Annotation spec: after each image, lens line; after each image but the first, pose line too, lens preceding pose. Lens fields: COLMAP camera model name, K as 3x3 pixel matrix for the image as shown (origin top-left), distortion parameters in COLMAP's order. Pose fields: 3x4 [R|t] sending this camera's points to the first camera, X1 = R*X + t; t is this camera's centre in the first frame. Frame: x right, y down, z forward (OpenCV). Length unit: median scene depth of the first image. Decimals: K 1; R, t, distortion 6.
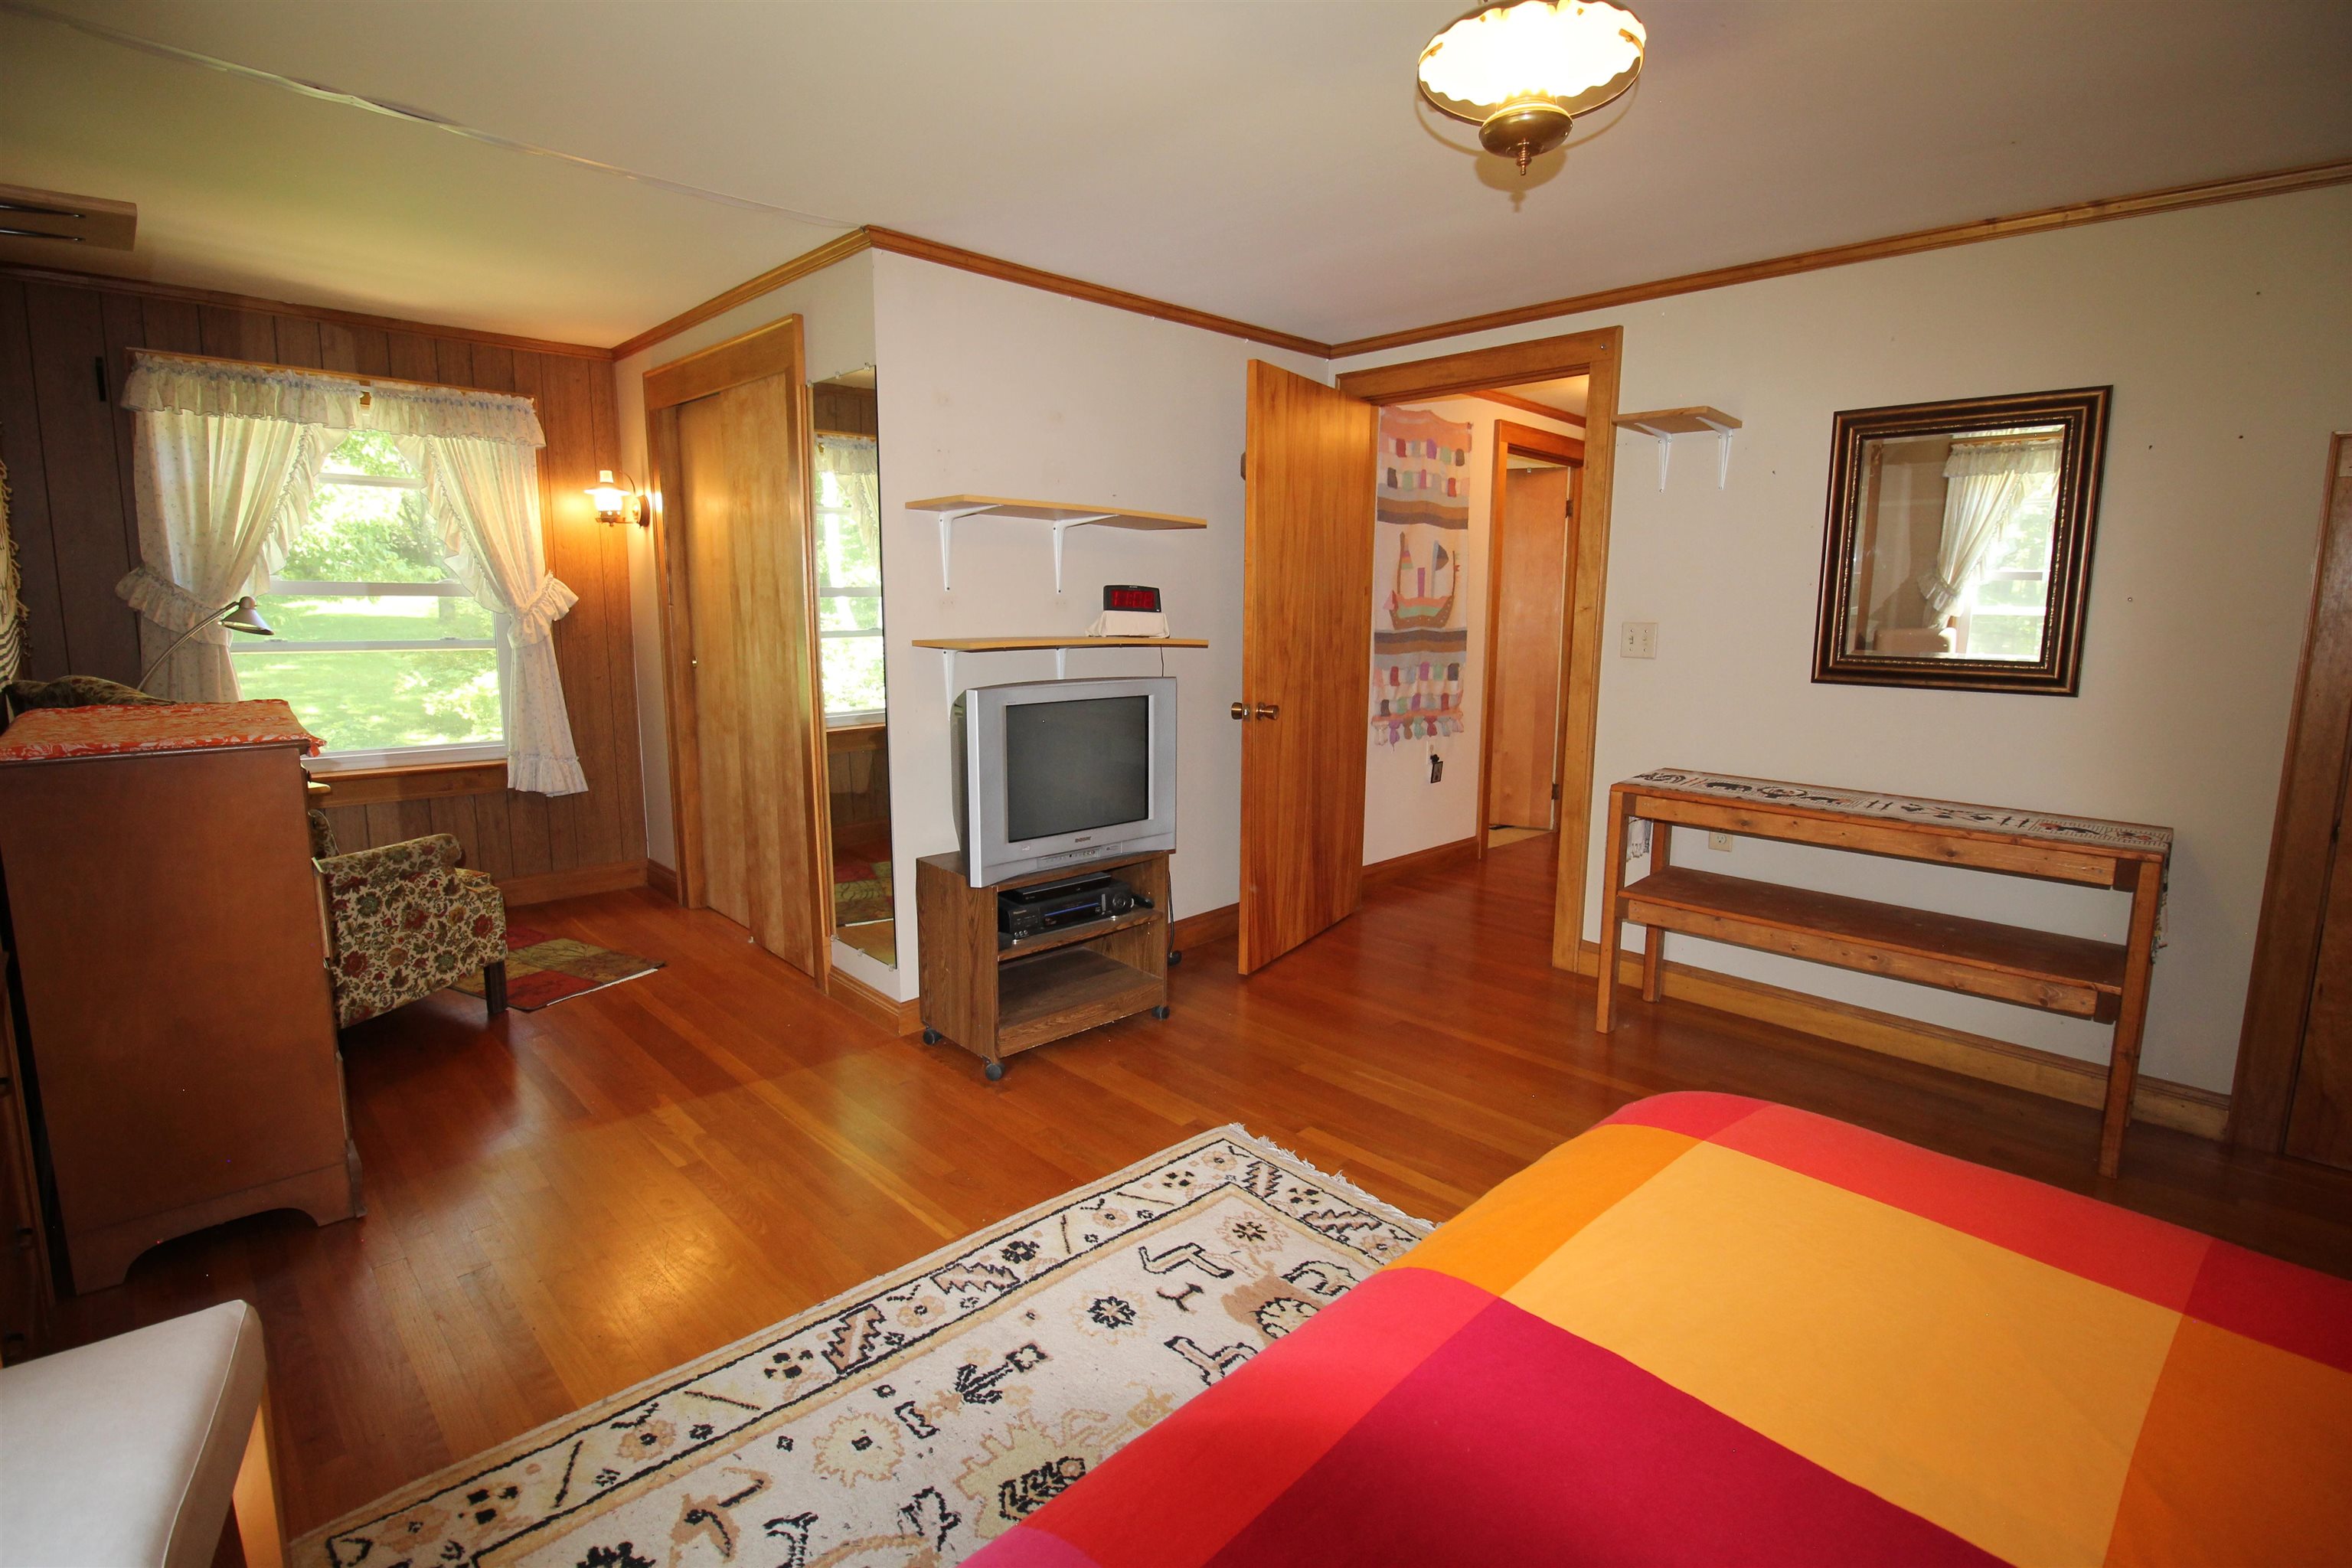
lens RADIAL K [[1116.5, 0, 1182.5], [0, 1116.5, 778.0], [0, 0, 1]] dist [0.000708, -0.000180]
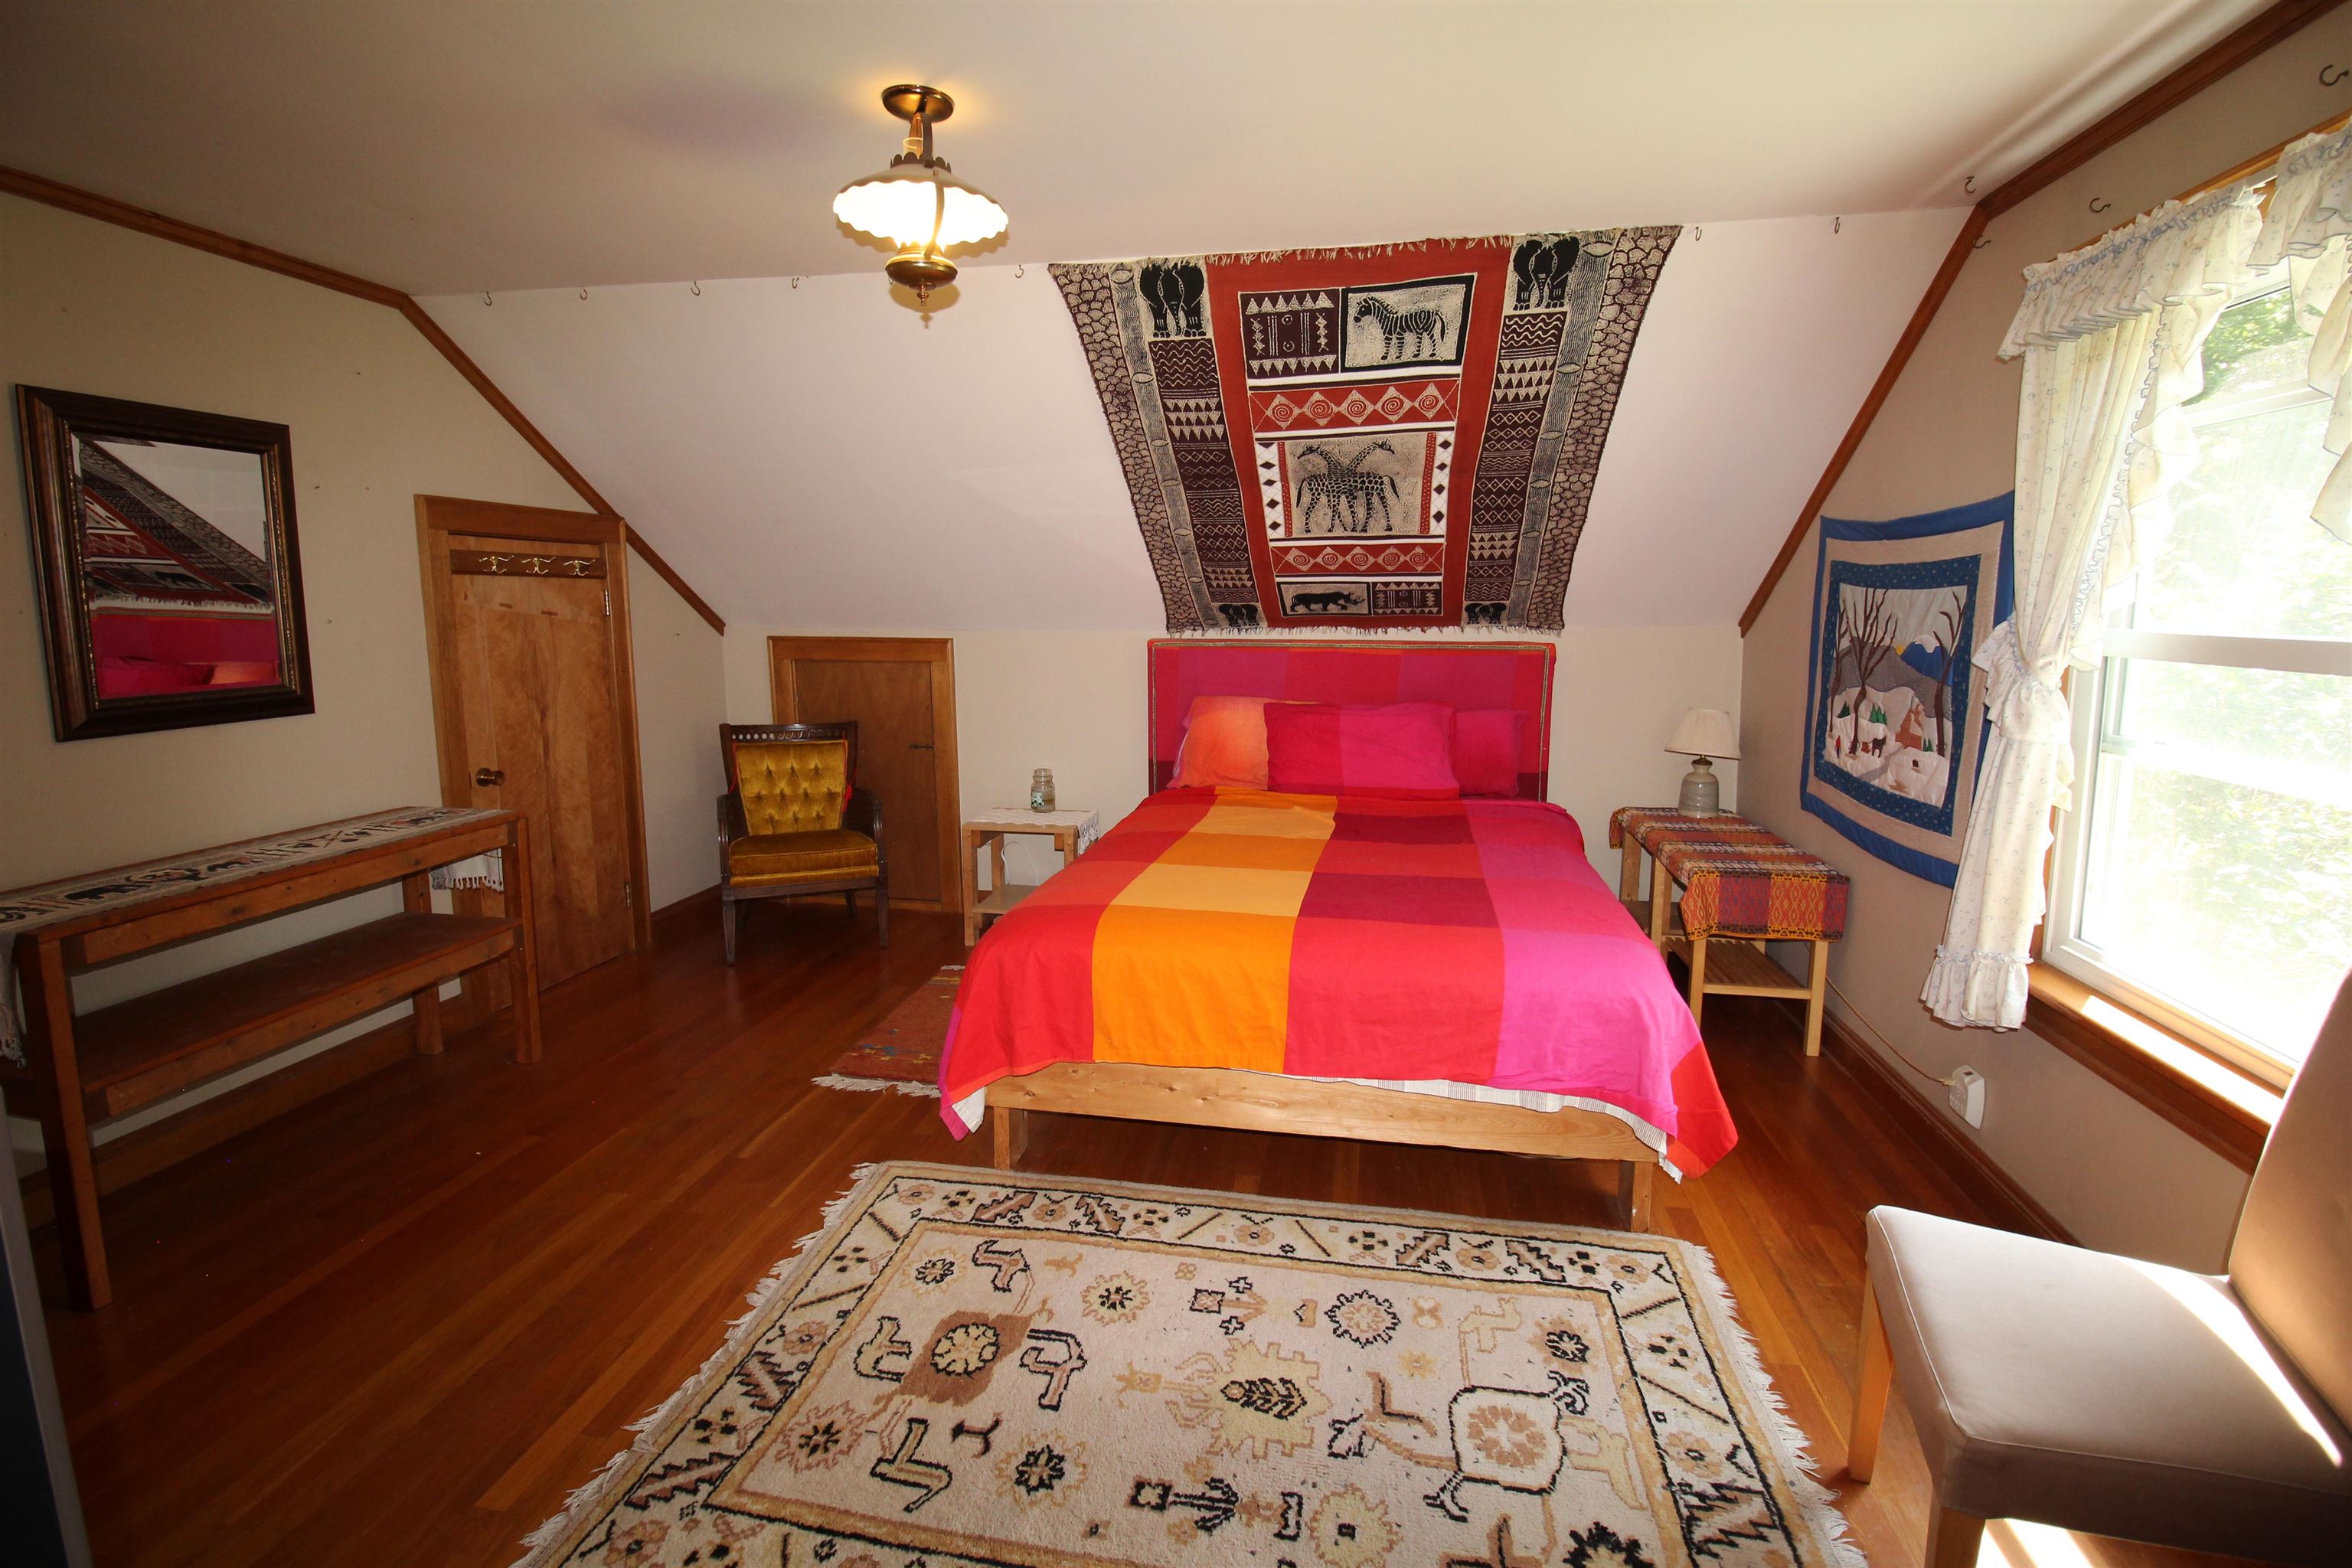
lens RADIAL K [[1116.5, 0, 1173.1], [0, 1116.5, 771.3], [0, 0, 1]] dist [0.000708, -0.000180]
pose [[-0.588730, -0.122768, 0.798952, -0.822135], [0.122305, 0.963491, 0.238175, -0.262568], [-0.799023, 0.237936, -0.552221, 1.385917]]
